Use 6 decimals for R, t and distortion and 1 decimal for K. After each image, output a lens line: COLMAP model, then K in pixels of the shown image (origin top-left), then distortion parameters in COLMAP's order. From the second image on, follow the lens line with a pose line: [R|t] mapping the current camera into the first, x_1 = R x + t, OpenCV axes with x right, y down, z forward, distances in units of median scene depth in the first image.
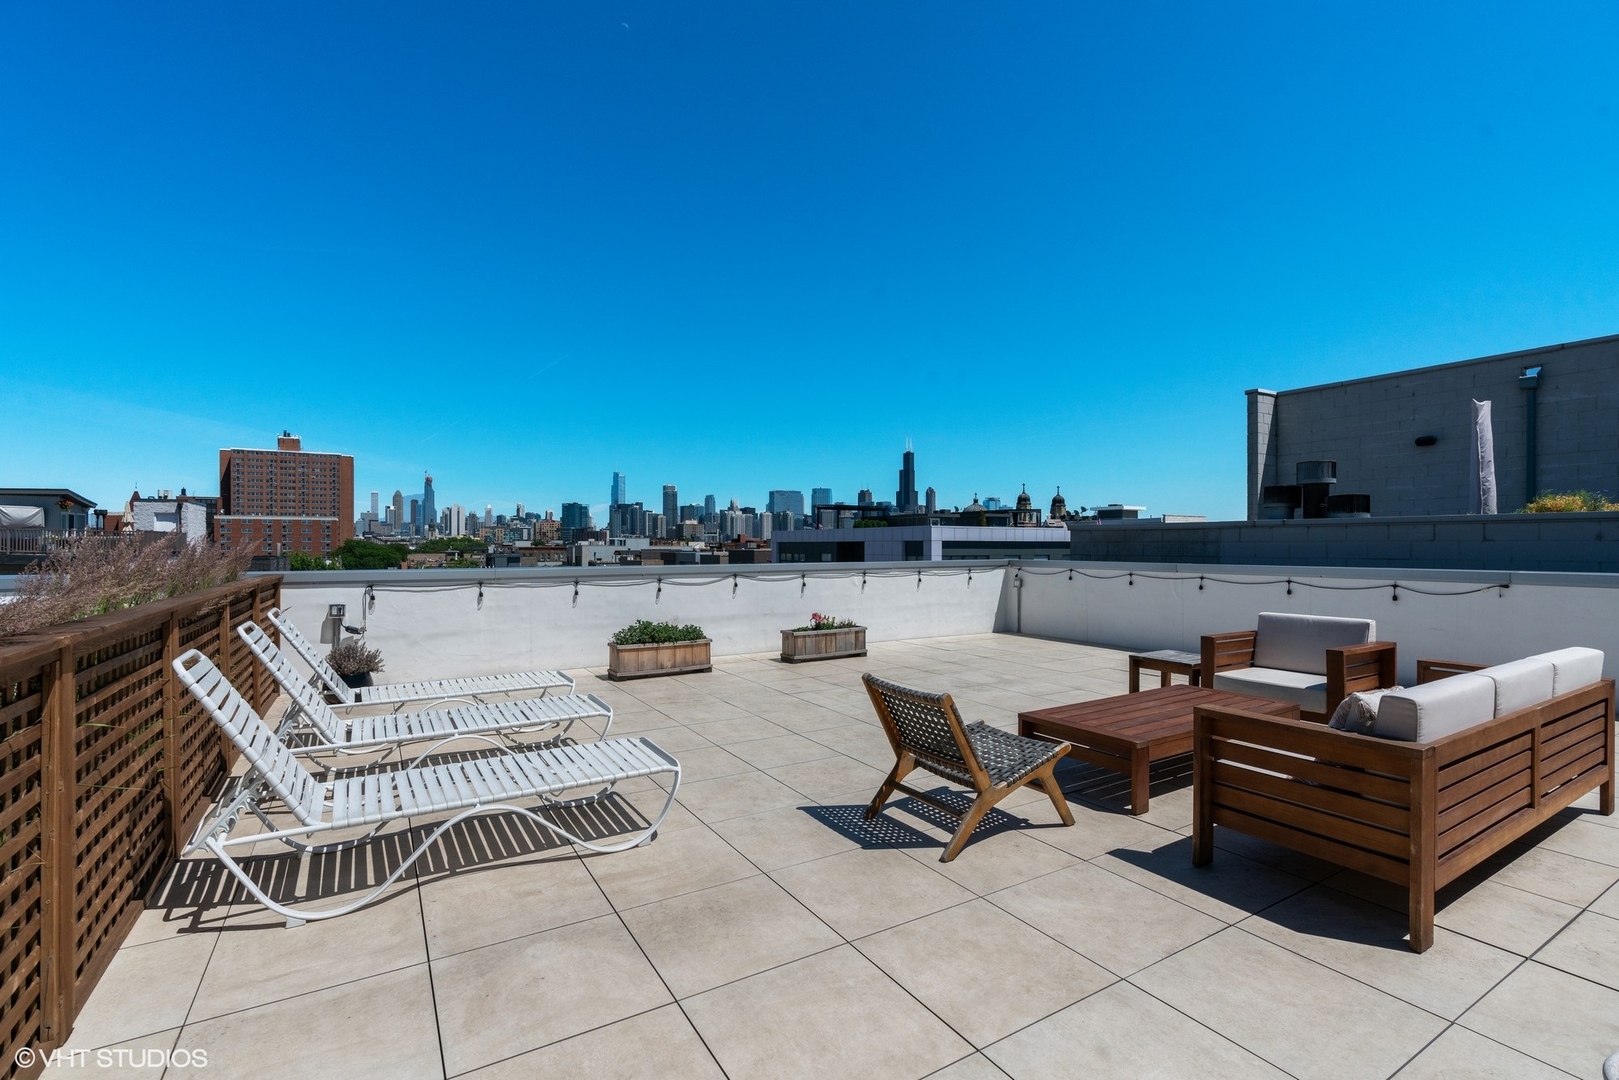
lens RADIAL K [[721.8, 0, 802.8], [0, 721.8, 541.0], [0, 0, 1]] dist [-0.014322, 0.005280]
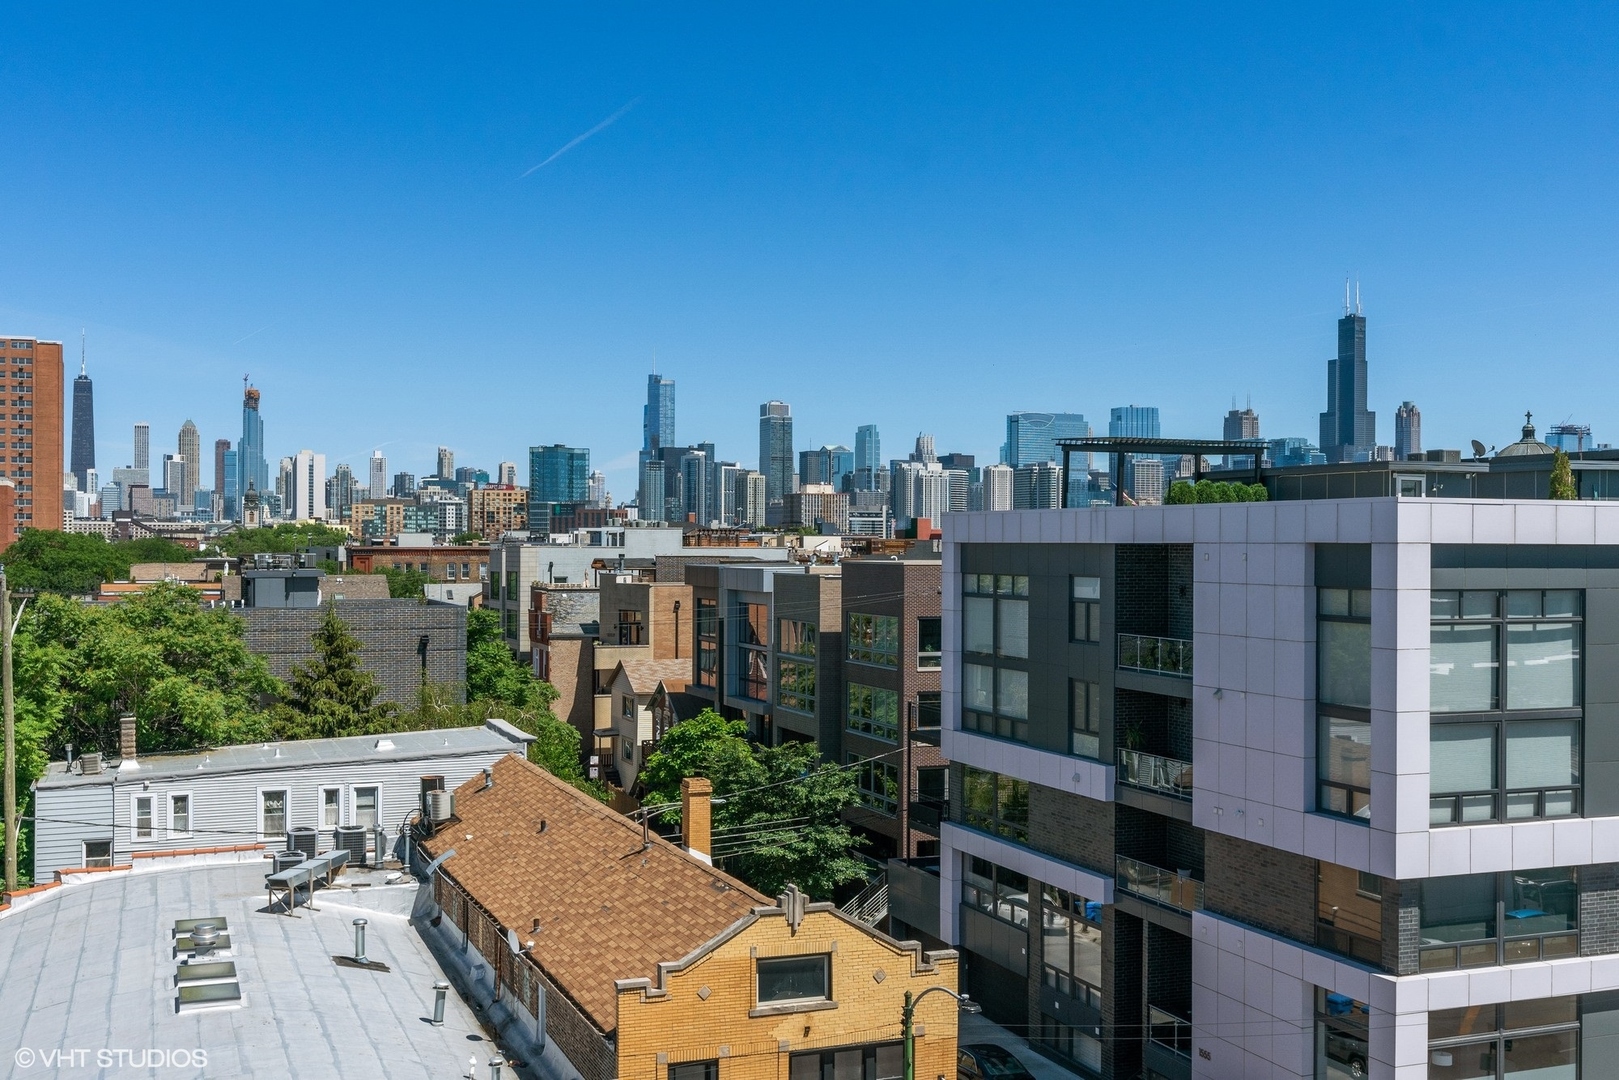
lens RADIAL K [[1712.1, 0, 806.4], [0, 1712.1, 551.6], [0, 0, 1]] dist [-0.007072, 0.000000]
pose [[0.986869, 0.004257, -0.161468, 0.025397], [-0.002527, 0.999937, 0.010916, -0.002869], [0.161505, -0.010365, 0.986818, 0.124711]]
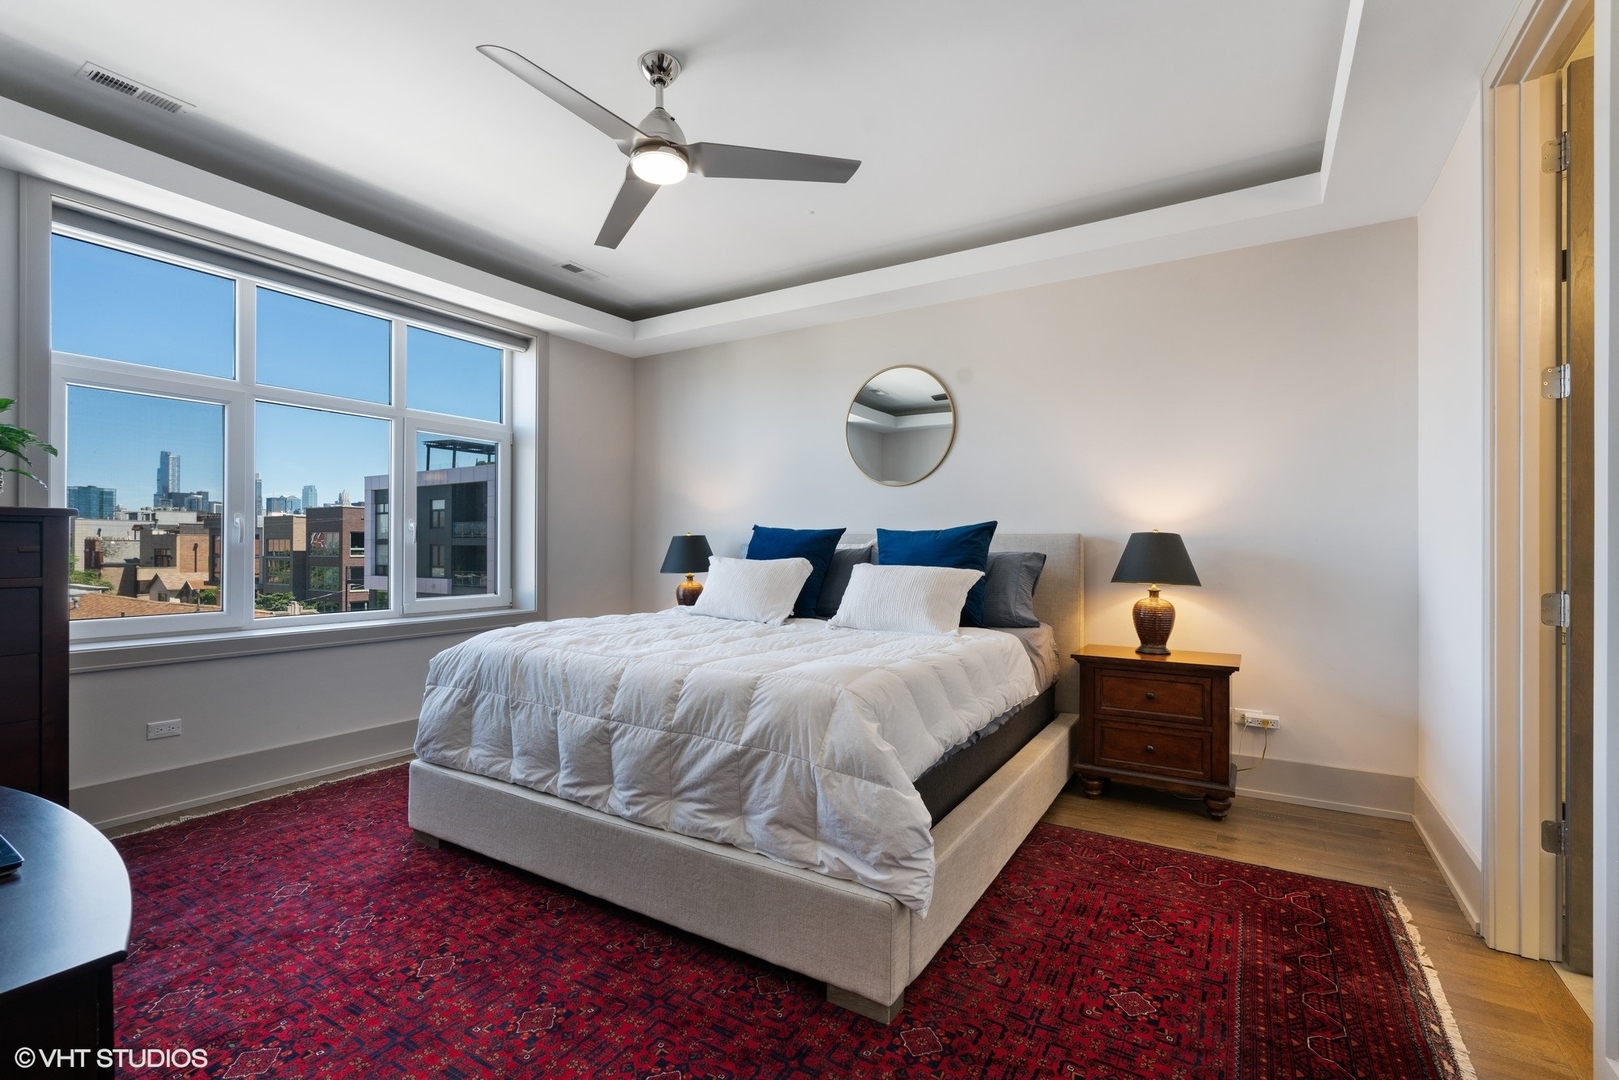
lens RADIAL K [[721.8, 0, 810.9], [0, 721.8, 543.6], [0, 0, 1]] dist [-0.014322, 0.005280]
pose [[0.885661, 0.006010, 0.464294, 0.022138], [-0.007310, 0.999973, 0.001002, 0.048669], [-0.464275, -0.004281, 0.885681, 0.065192]]
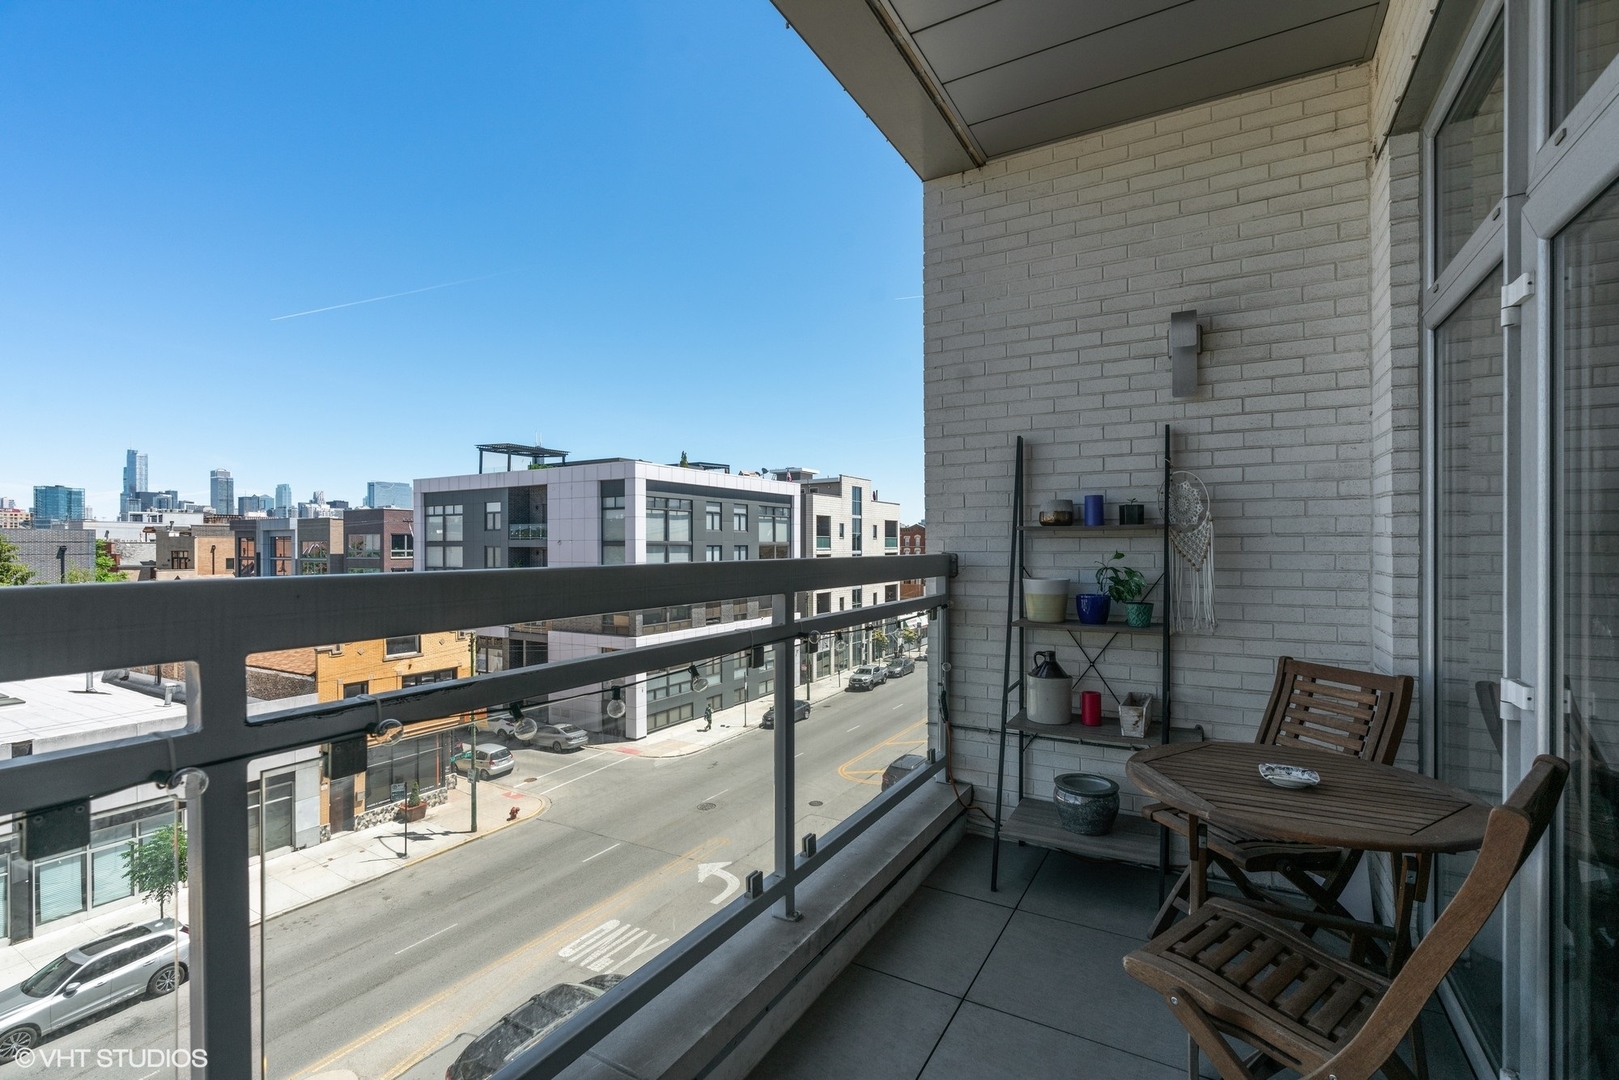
lens RADIAL K [[721.8, 0, 808.9], [0, 721.8, 549.2], [0, 0, 1]] dist [-0.014322, 0.005280]
pose [[0.876080, -0.004227, 0.482147, -0.038110], [-0.002169, 0.999917, 0.012708, 0.046143], [-0.482160, -0.012179, 0.875998, 0.075399]]
